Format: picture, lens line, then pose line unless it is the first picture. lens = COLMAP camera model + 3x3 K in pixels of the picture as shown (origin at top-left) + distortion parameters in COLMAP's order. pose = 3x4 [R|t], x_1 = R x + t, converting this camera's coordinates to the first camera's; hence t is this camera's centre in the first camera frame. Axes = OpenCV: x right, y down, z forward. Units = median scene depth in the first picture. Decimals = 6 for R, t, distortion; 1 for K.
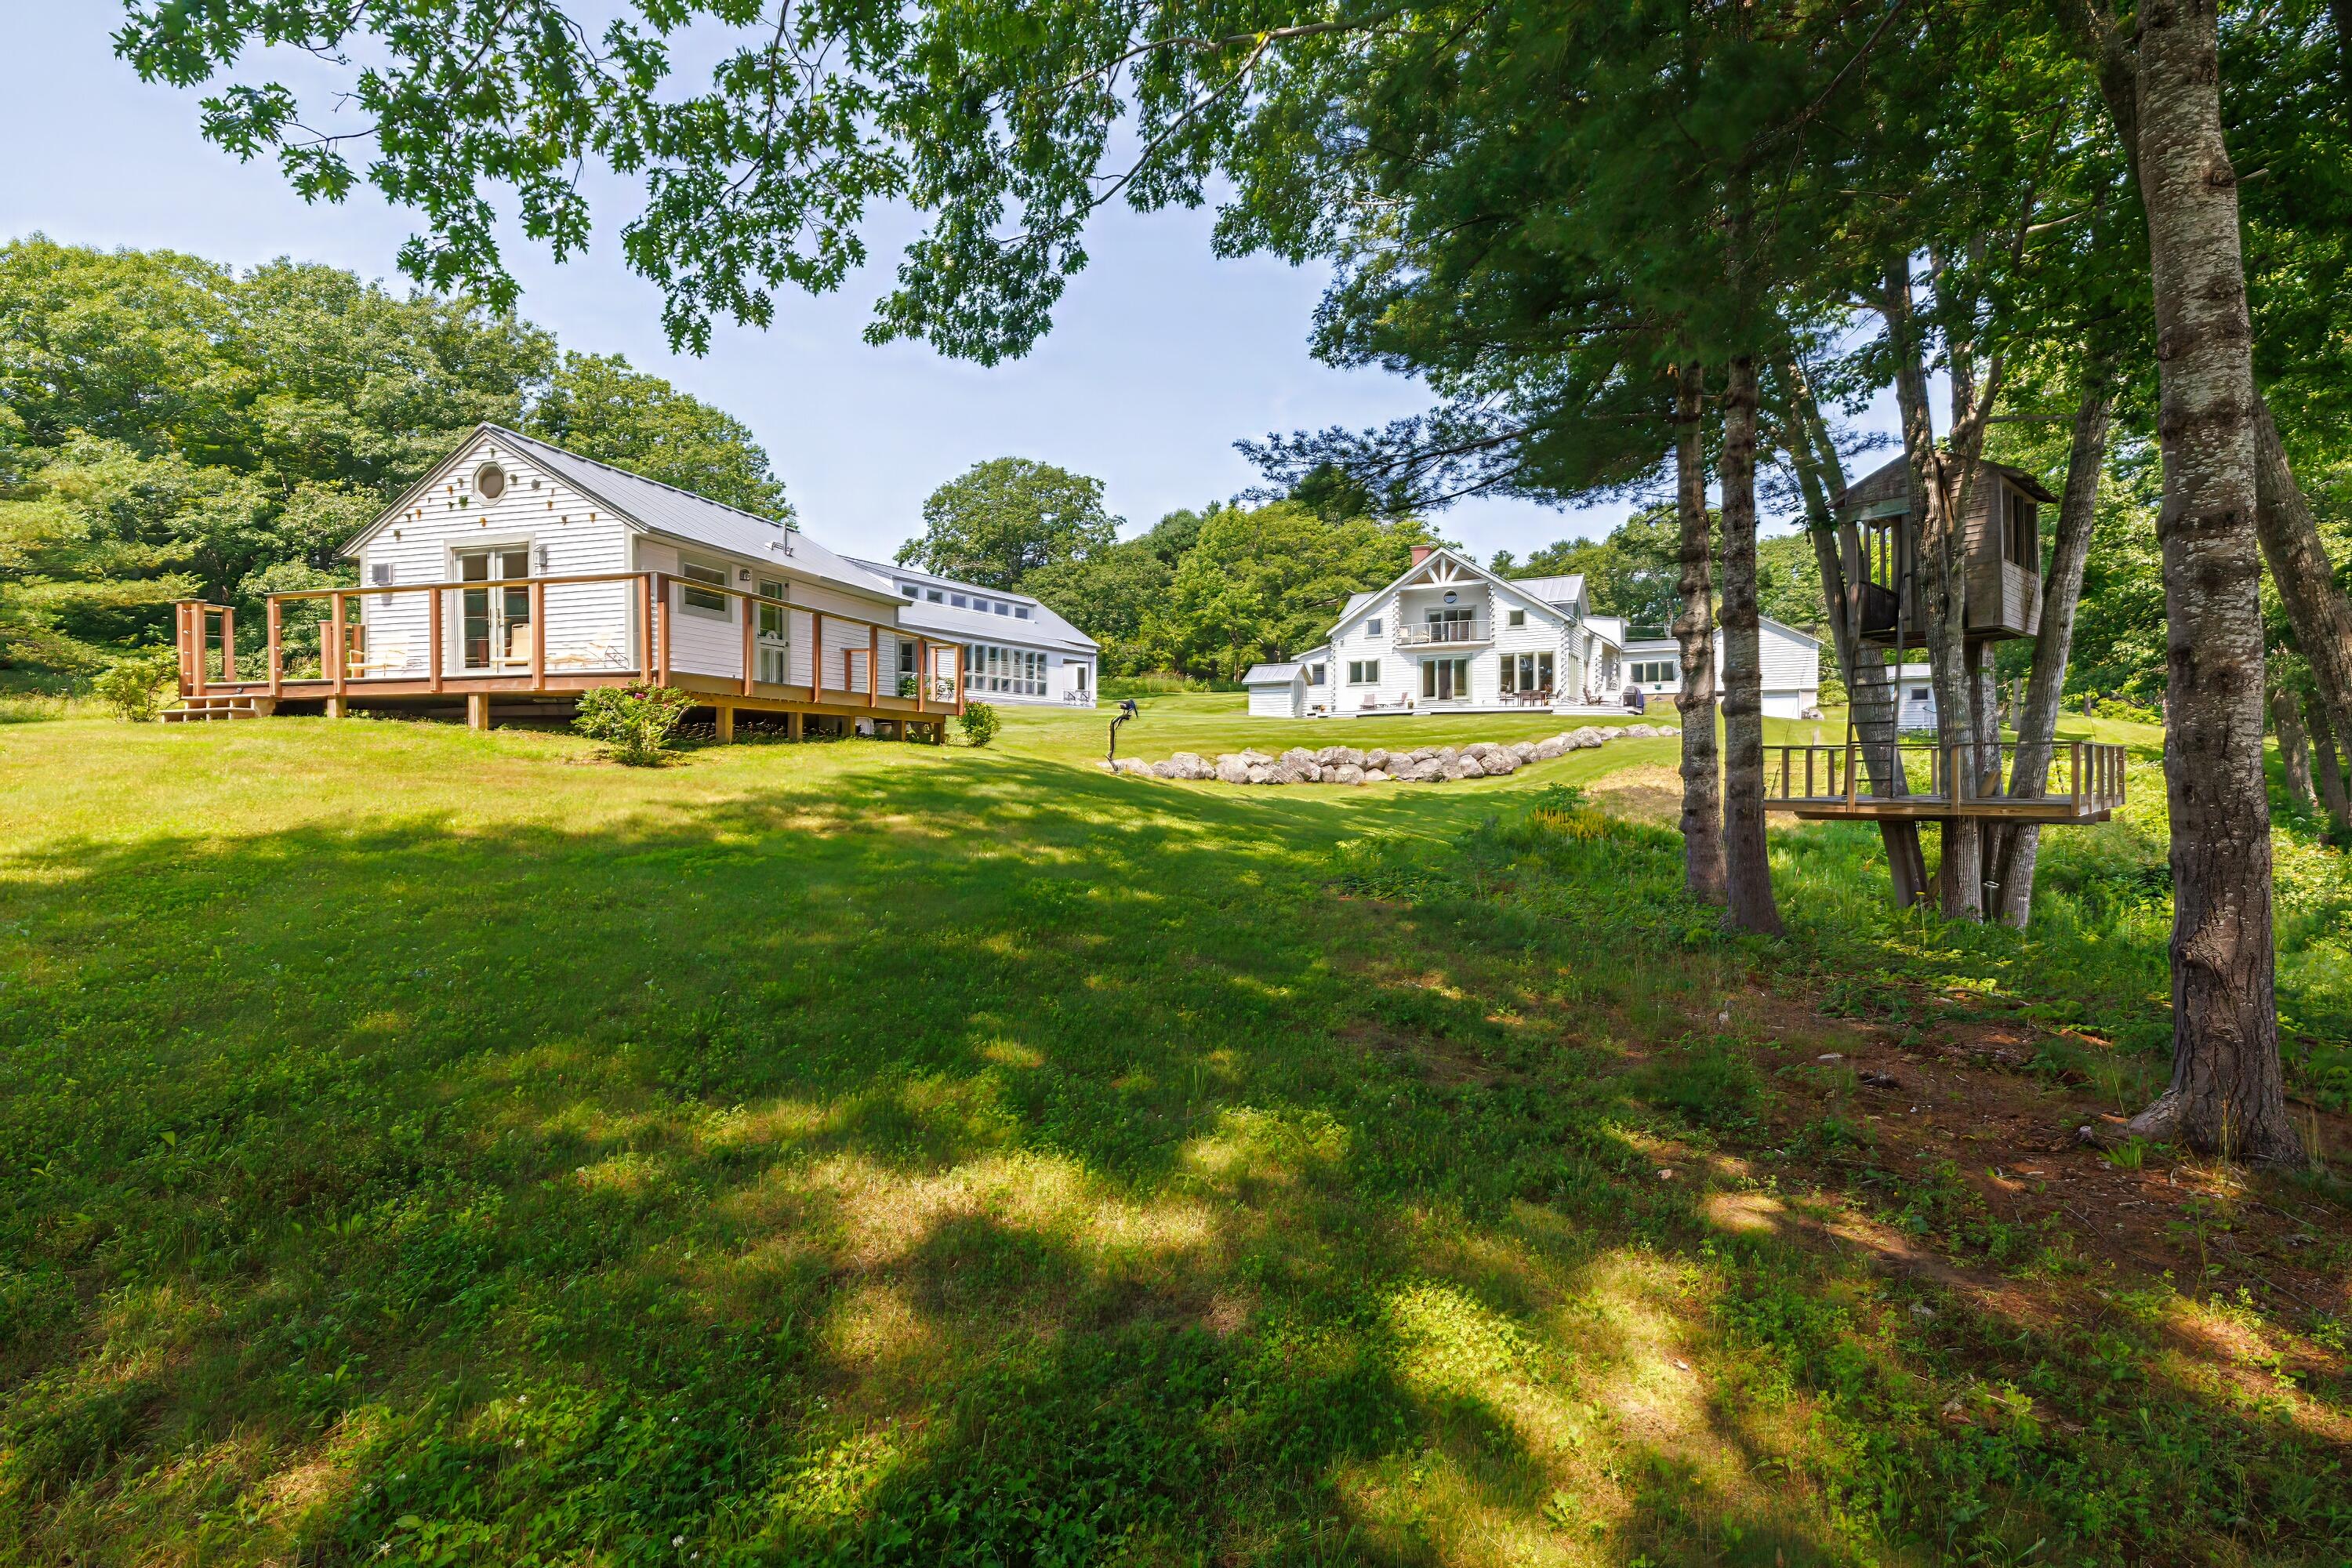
lens RADIAL K [[2663.2, 0, 1175.6], [0, 2663.2, 781.0], [0, 0, 1]] dist [0.006502, 0.000000]
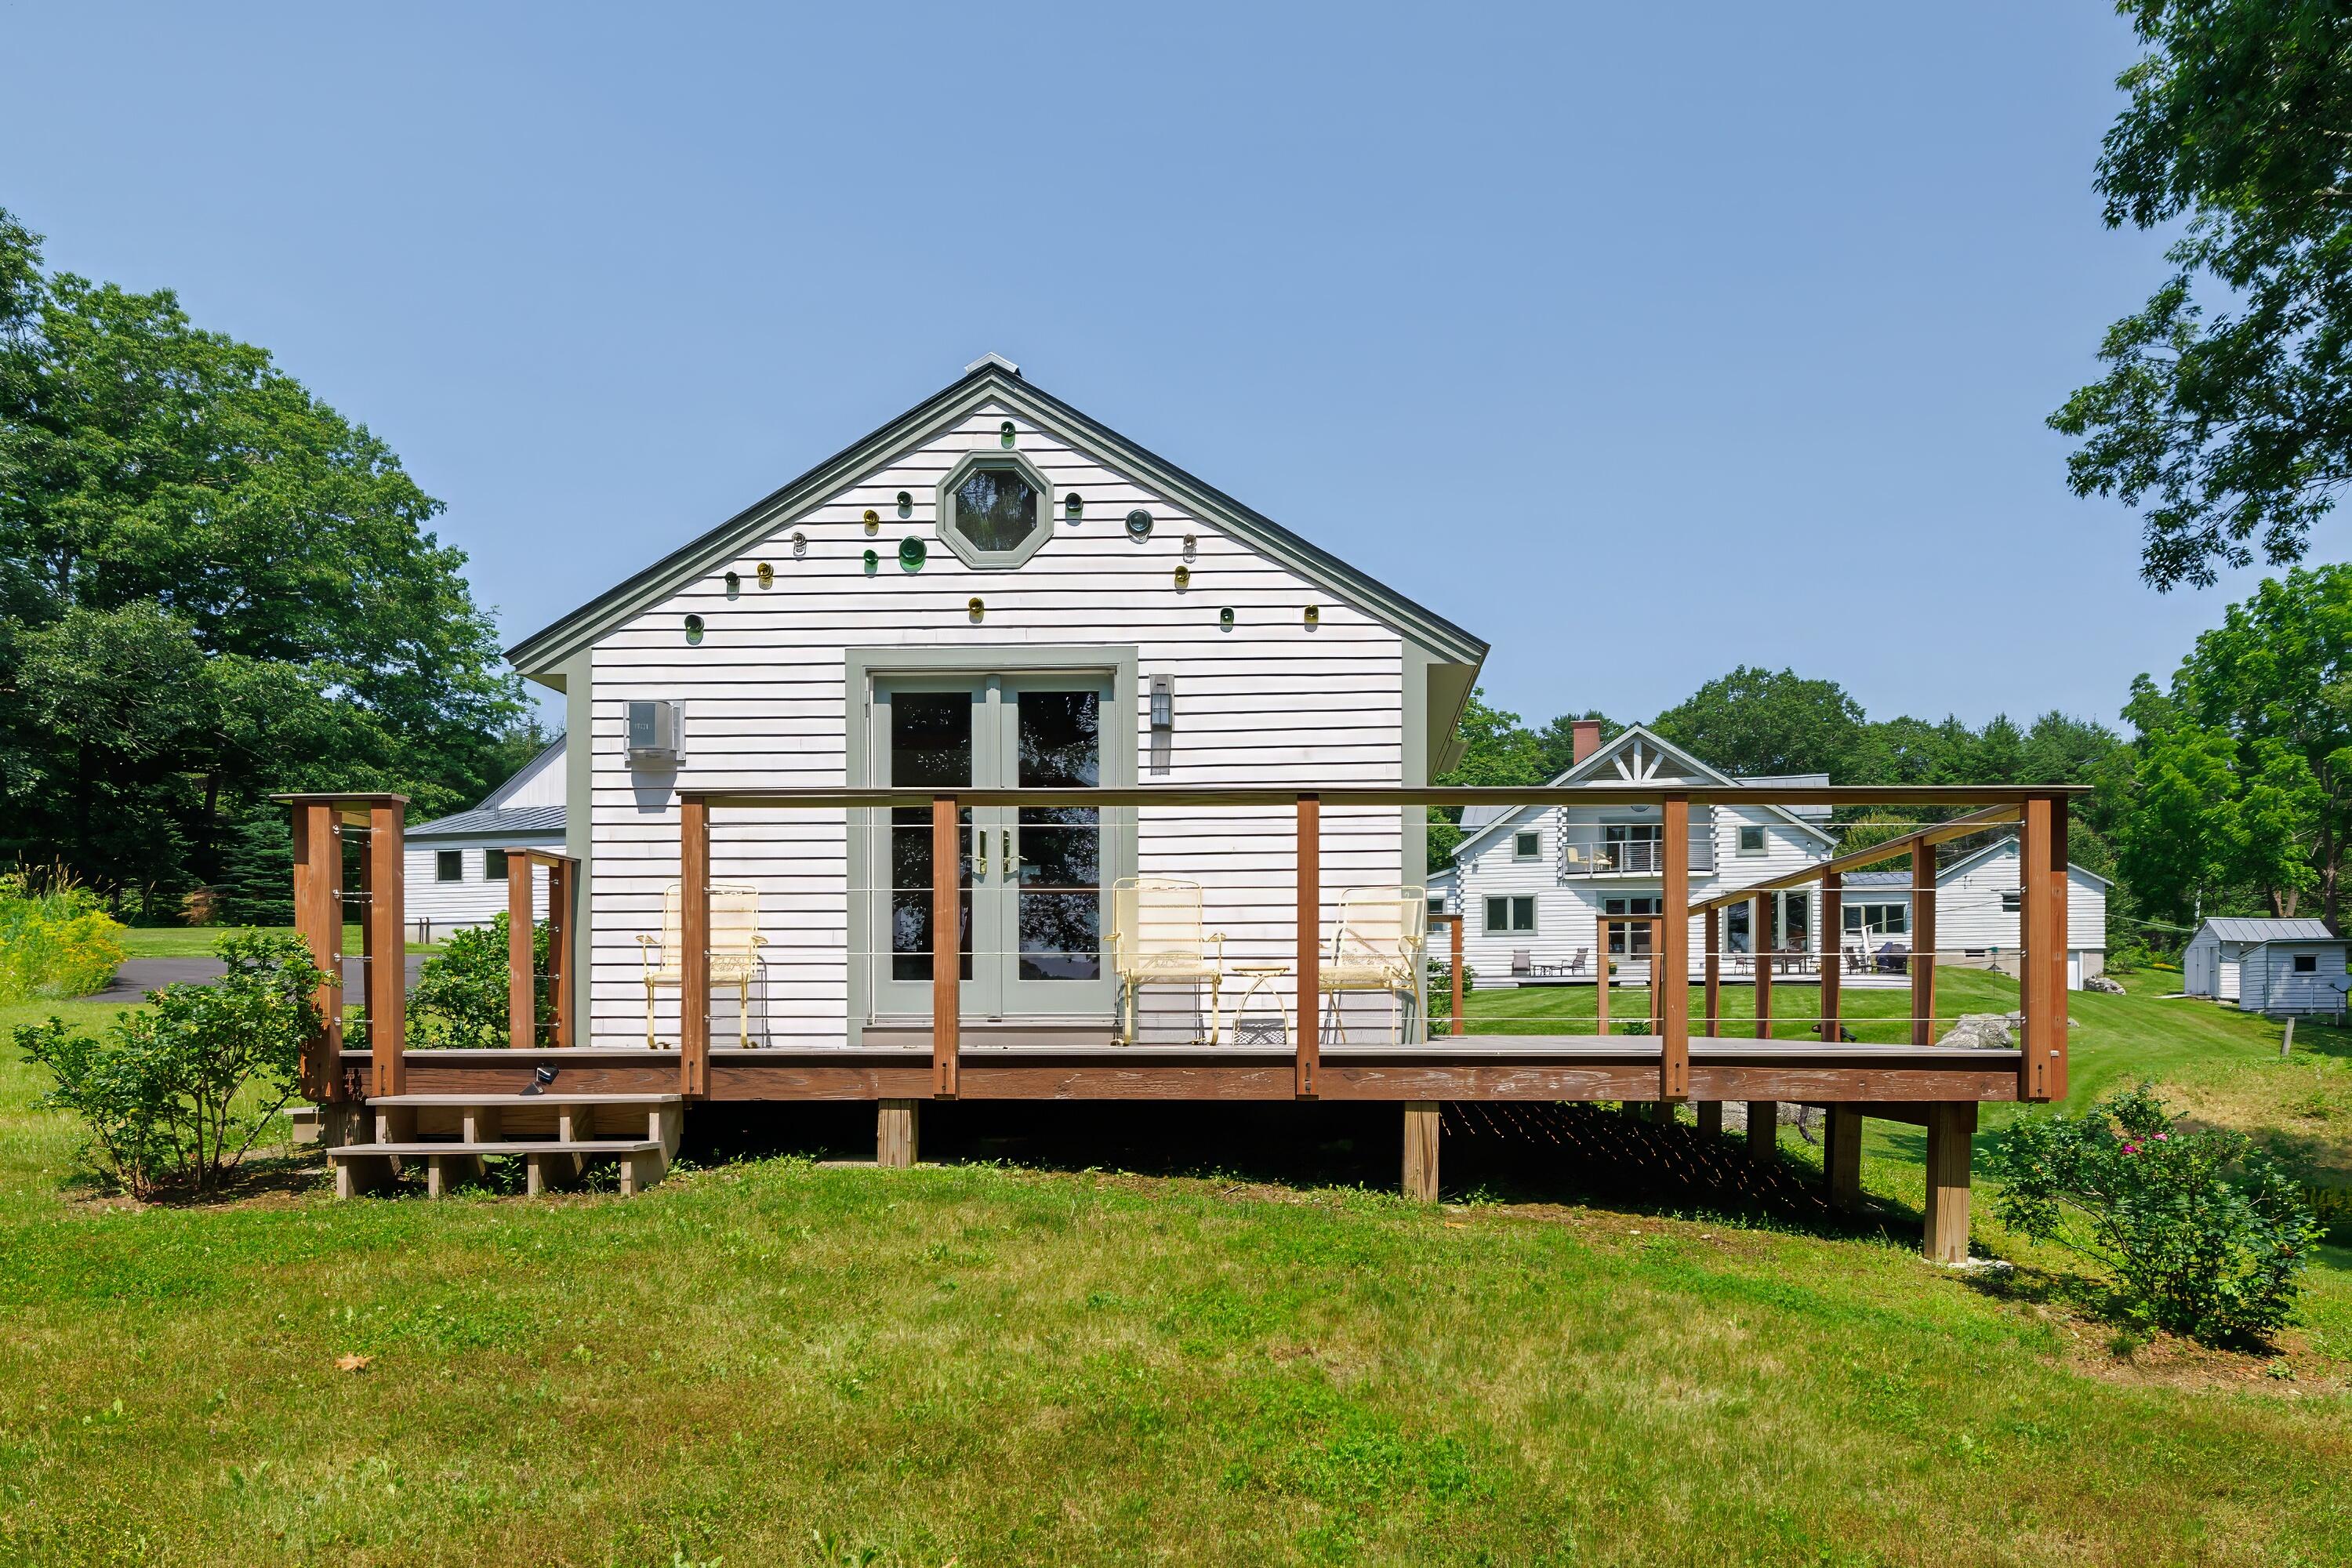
lens RADIAL K [[2663.2, 0, 1176.1], [0, 2663.2, 787.8], [0, 0, 1]] dist [0.006502, 0.000000]
pose [[0.875359, 0.030749, 0.482494, -0.414798], [-0.006910, 0.998669, -0.051108, -0.050220], [-0.483424, 0.041404, 0.874407, 0.634177]]
